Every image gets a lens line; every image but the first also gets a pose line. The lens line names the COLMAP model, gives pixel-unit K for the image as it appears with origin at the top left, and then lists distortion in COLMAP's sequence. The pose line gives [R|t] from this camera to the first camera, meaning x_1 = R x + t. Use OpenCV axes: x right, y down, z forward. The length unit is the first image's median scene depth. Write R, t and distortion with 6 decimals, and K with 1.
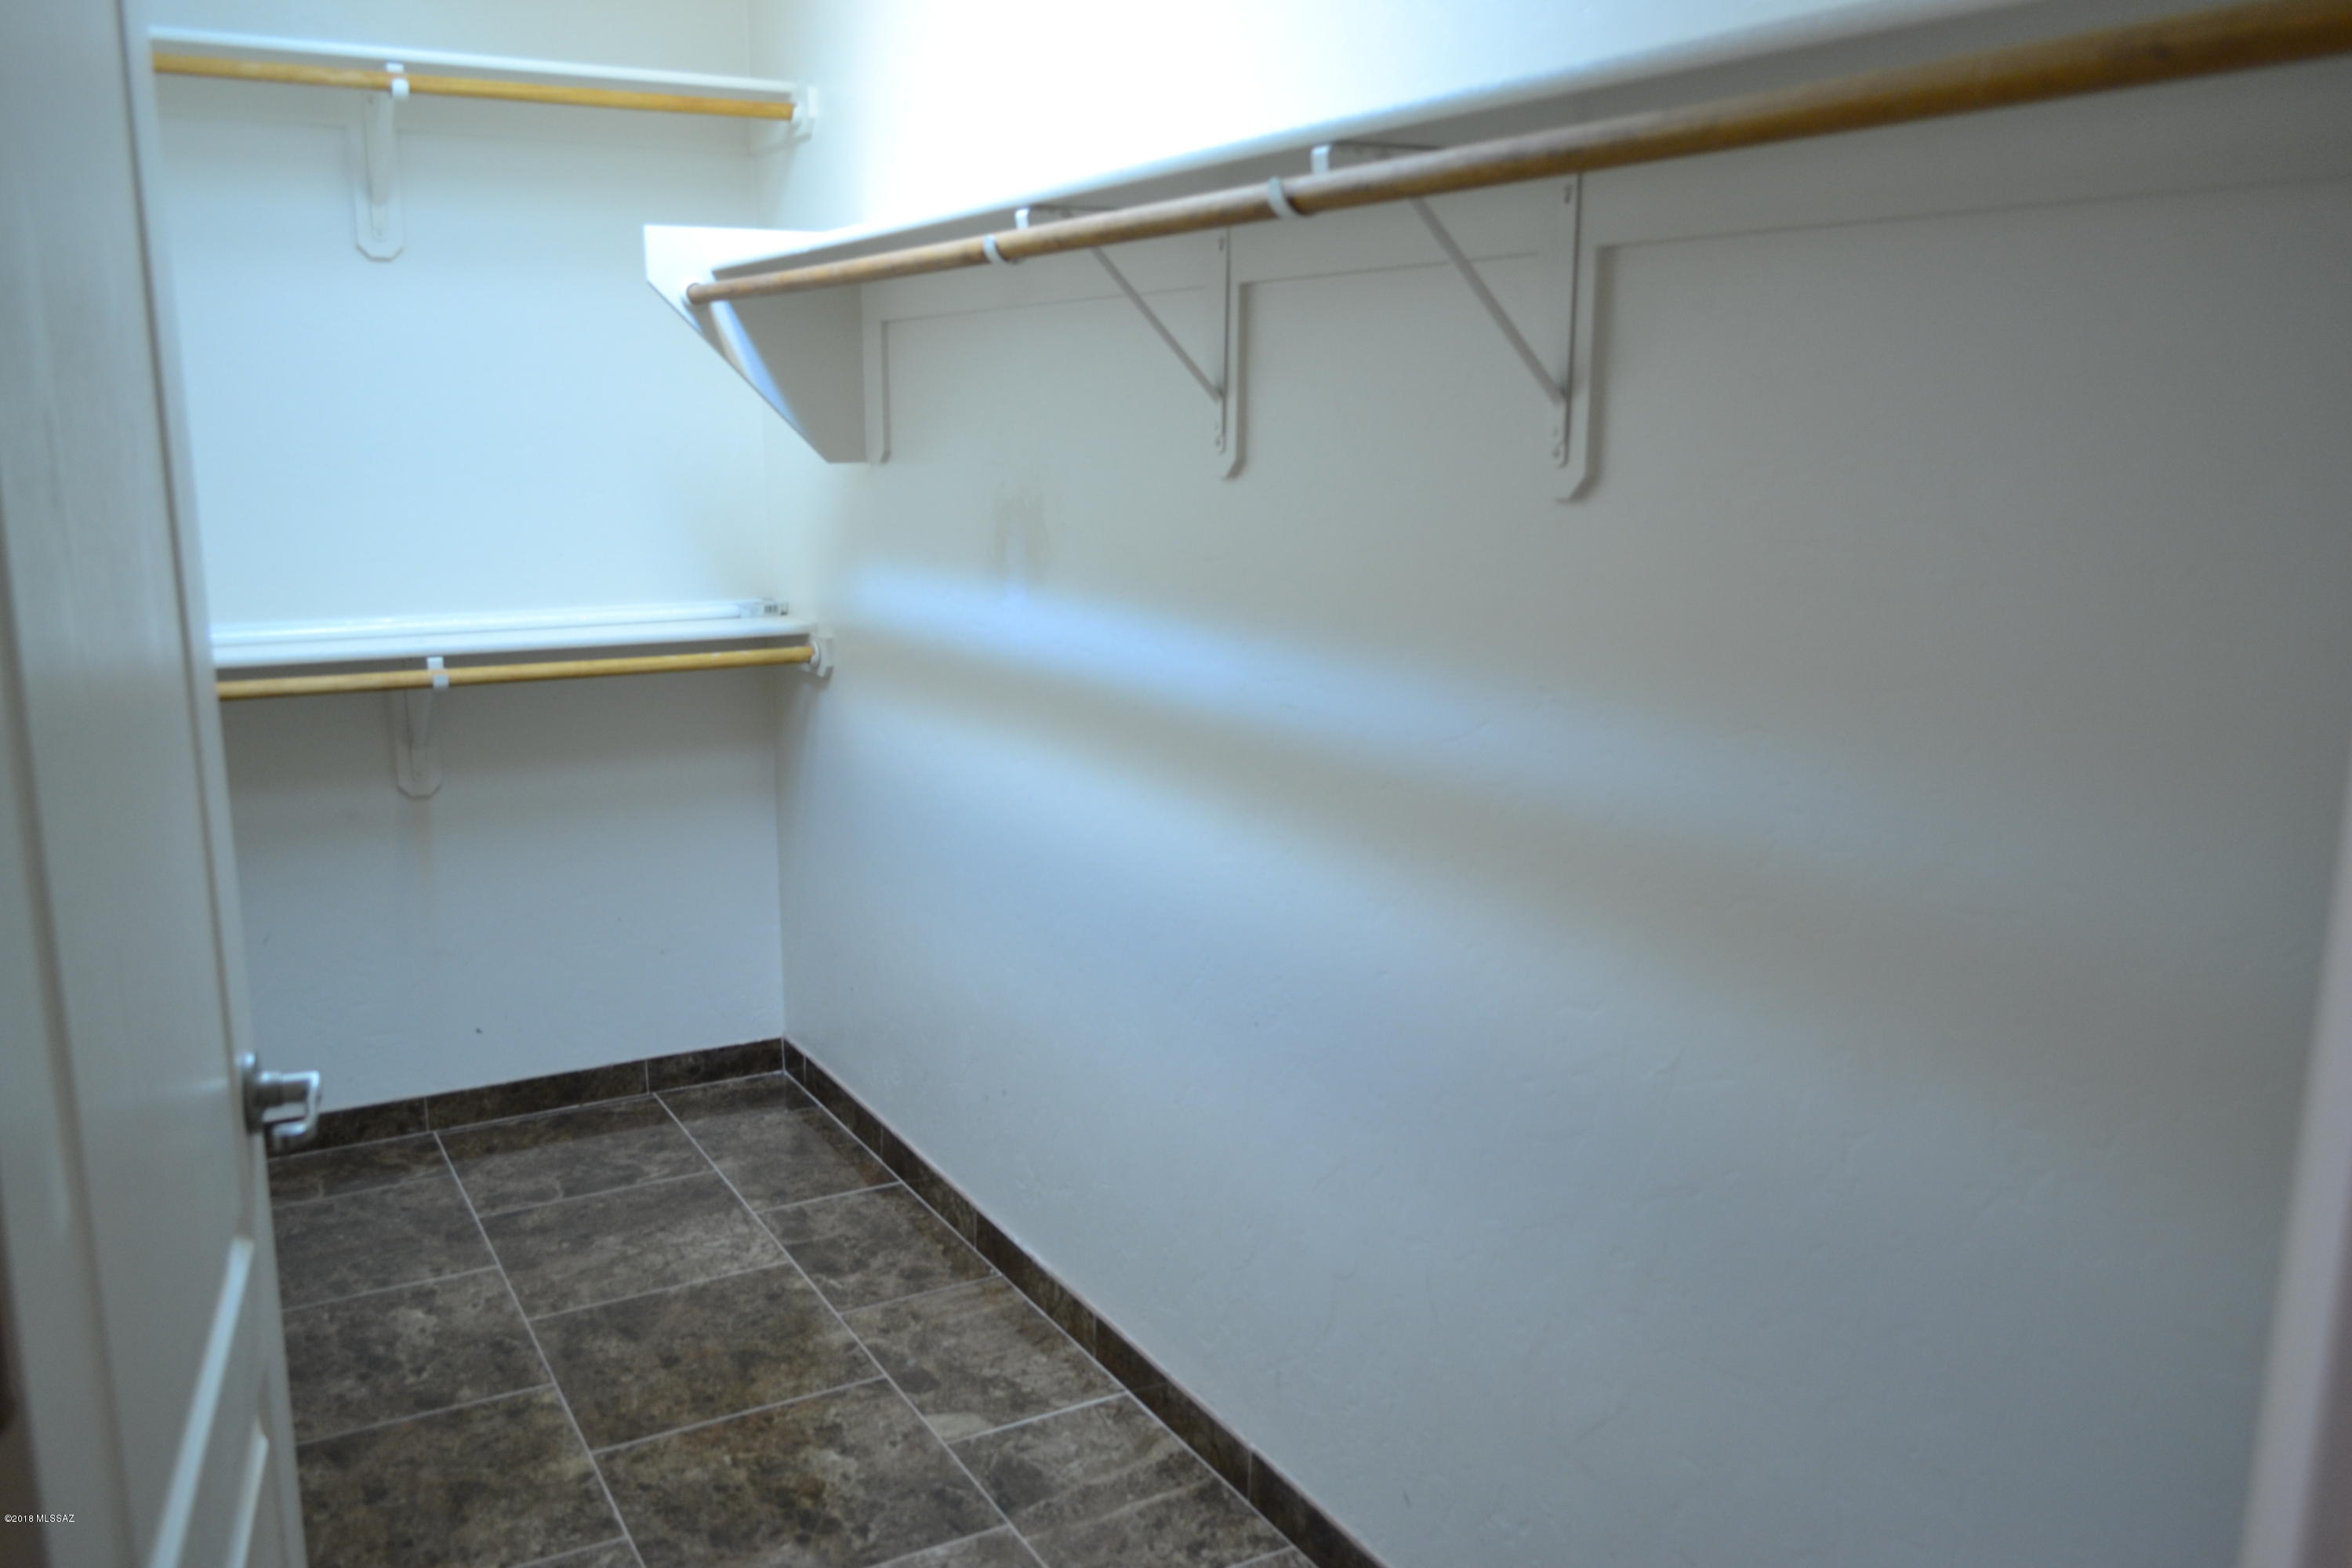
lens RADIAL K [[1868.6, 0, 1187.9], [0, 1868.6, 784.0], [0, 0, 1]] dist [-0.009479, -0.000110]
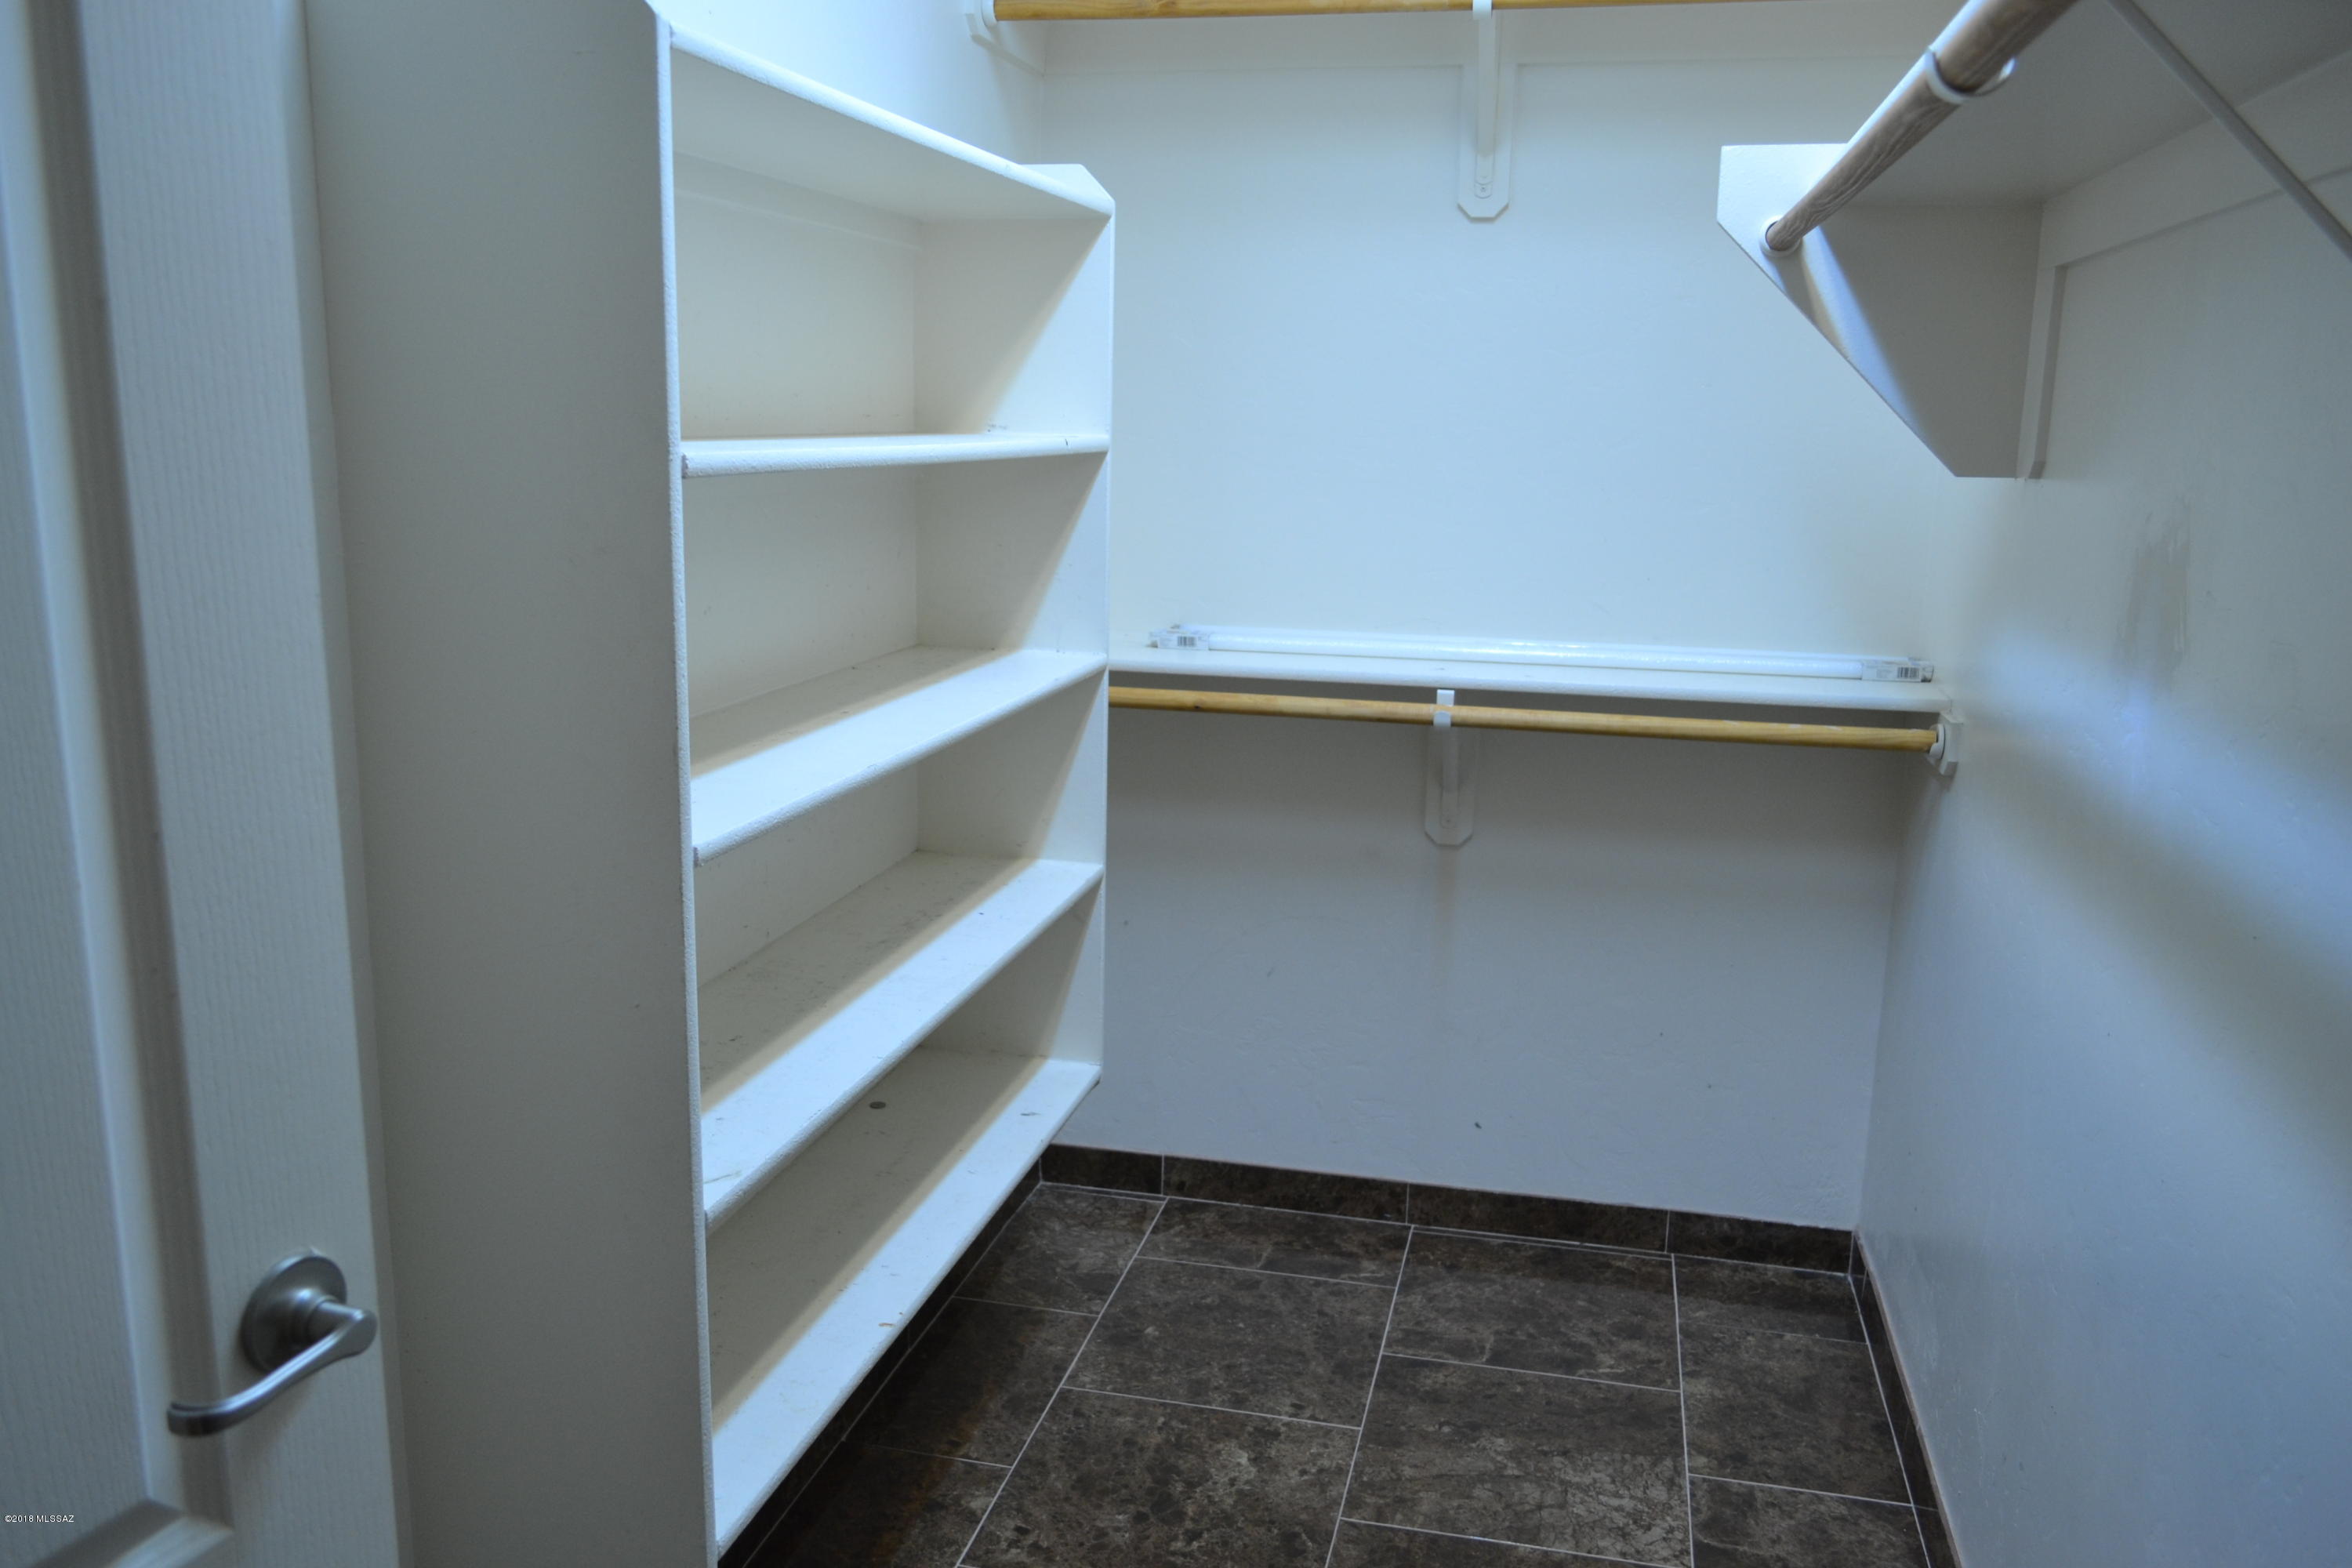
lens RADIAL K [[1868.6, 0, 1158.9], [0, 1868.6, 798.2], [0, 0, 1]] dist [-0.009479, -0.000110]
pose [[0.724912, 0.149962, -0.672320, 0.073904], [-0.149546, 0.986998, 0.058907, -0.048797], [0.672412, 0.057841, 0.737913, 0.287066]]
